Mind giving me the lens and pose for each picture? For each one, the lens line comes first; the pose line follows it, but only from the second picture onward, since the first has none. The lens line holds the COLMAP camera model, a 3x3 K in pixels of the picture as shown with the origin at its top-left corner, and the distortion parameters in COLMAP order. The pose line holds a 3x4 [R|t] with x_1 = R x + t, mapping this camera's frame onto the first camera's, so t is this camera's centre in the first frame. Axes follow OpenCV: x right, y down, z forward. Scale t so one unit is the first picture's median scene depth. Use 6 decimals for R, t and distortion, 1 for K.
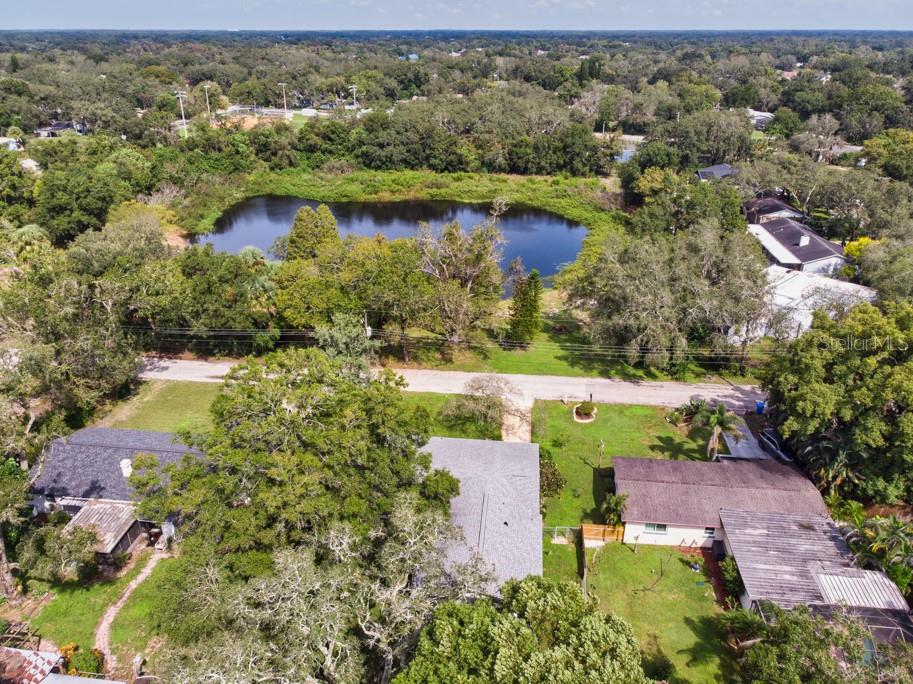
lens RADIAL K [[686.9, 0, 454.0], [0, 686.9, 338.8], [0, 0, 1]] dist [-0.009219, 0.001313]
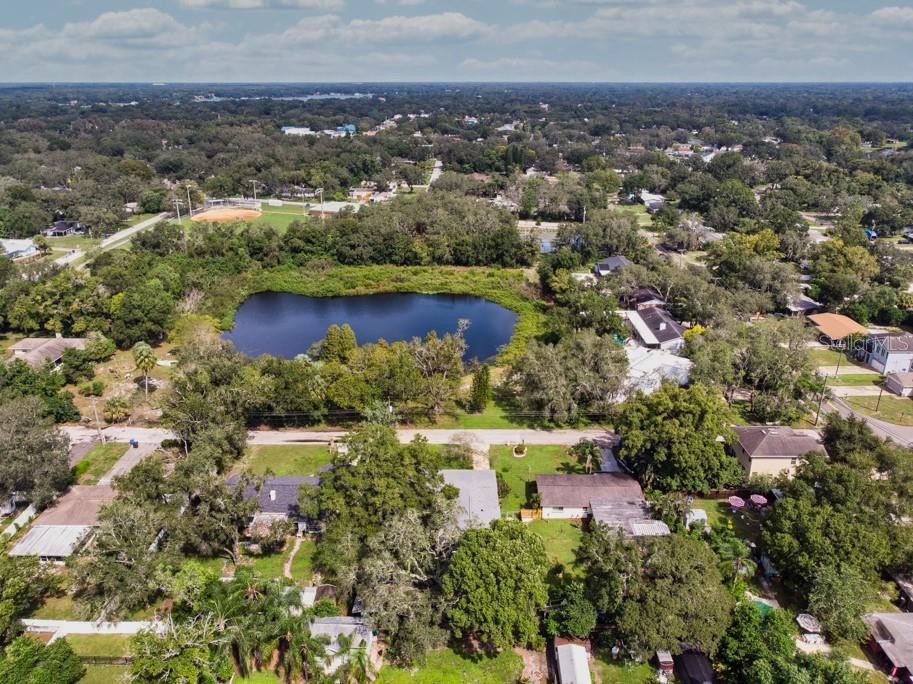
lens RADIAL K [[686.9, 0, 450.3], [0, 686.9, 351.4], [0, 0, 1]] dist [-0.009219, 0.001313]
pose [[0.995345, -0.040049, 0.087656, -0.109870], [0.043838, 0.998167, -0.041736, -0.069702], [-0.085824, 0.045384, 0.995276, -0.632607]]
